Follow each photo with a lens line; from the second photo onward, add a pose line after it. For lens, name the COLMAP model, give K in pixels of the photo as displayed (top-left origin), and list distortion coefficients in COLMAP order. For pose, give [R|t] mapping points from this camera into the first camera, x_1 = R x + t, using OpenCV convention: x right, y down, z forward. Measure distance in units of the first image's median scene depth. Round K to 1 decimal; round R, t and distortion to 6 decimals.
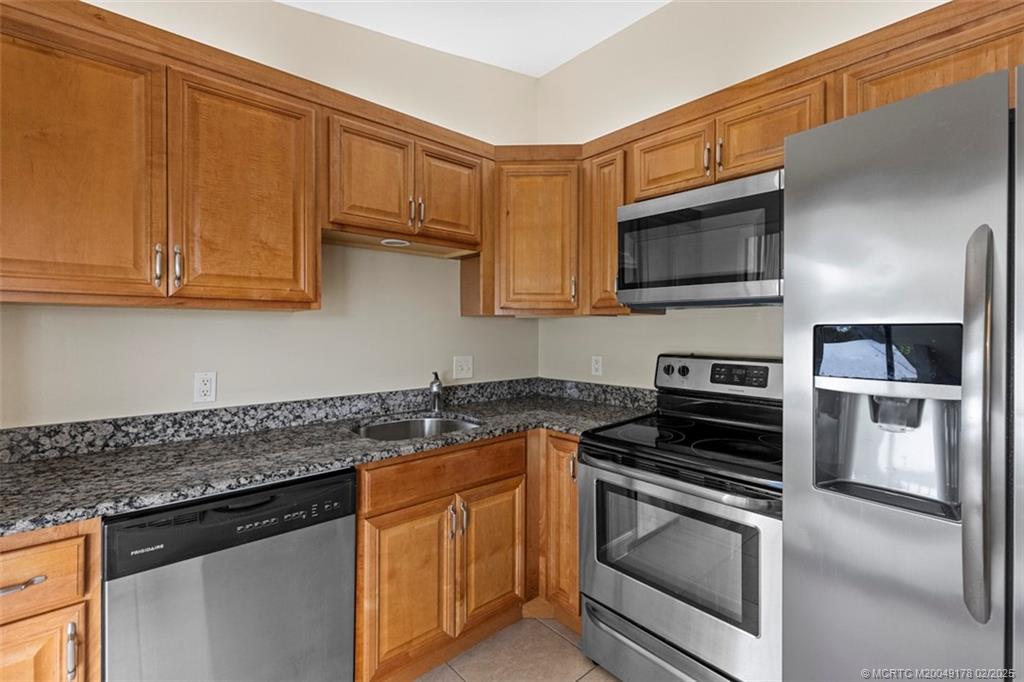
lens RADIAL K [[462.1, 0, 521.9], [0, 462.1, 322.0], [0, 0, 1]] dist [0.001278, 0.000016]
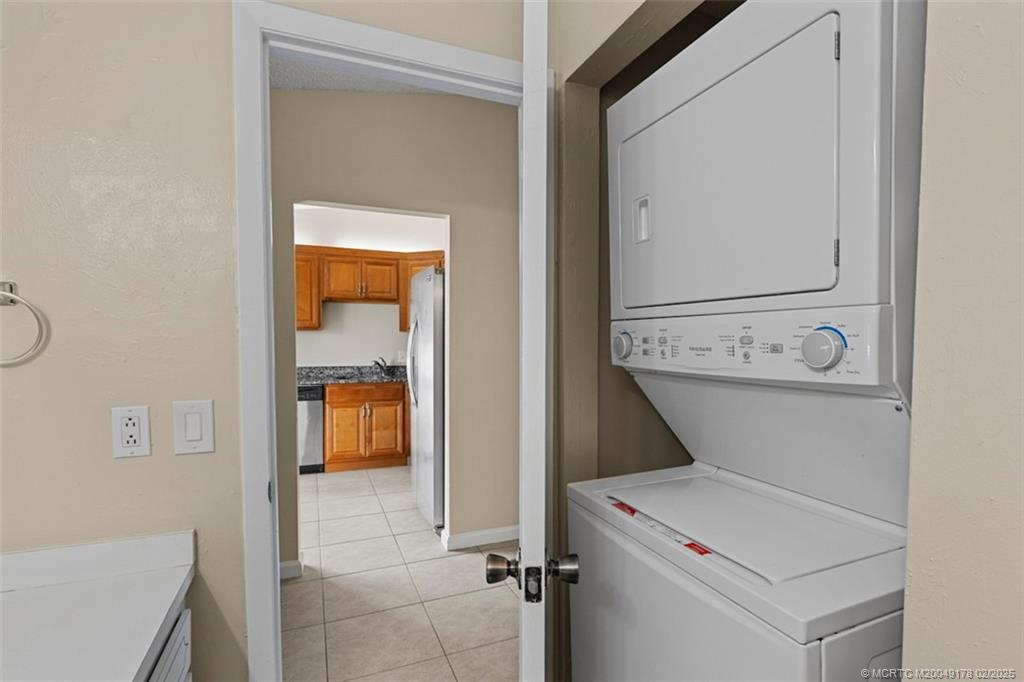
lens RADIAL K [[484.1, 0, 512.8], [0, 484.1, 345.5], [0, 0, 1]] dist [-0.000096, -0.000003]
pose [[0.941236, 0.003808, -0.337728, 1.525196], [0.003107, 0.999797, 0.019932, 0.007705], [0.337735, -0.019810, 0.941033, -1.242154]]
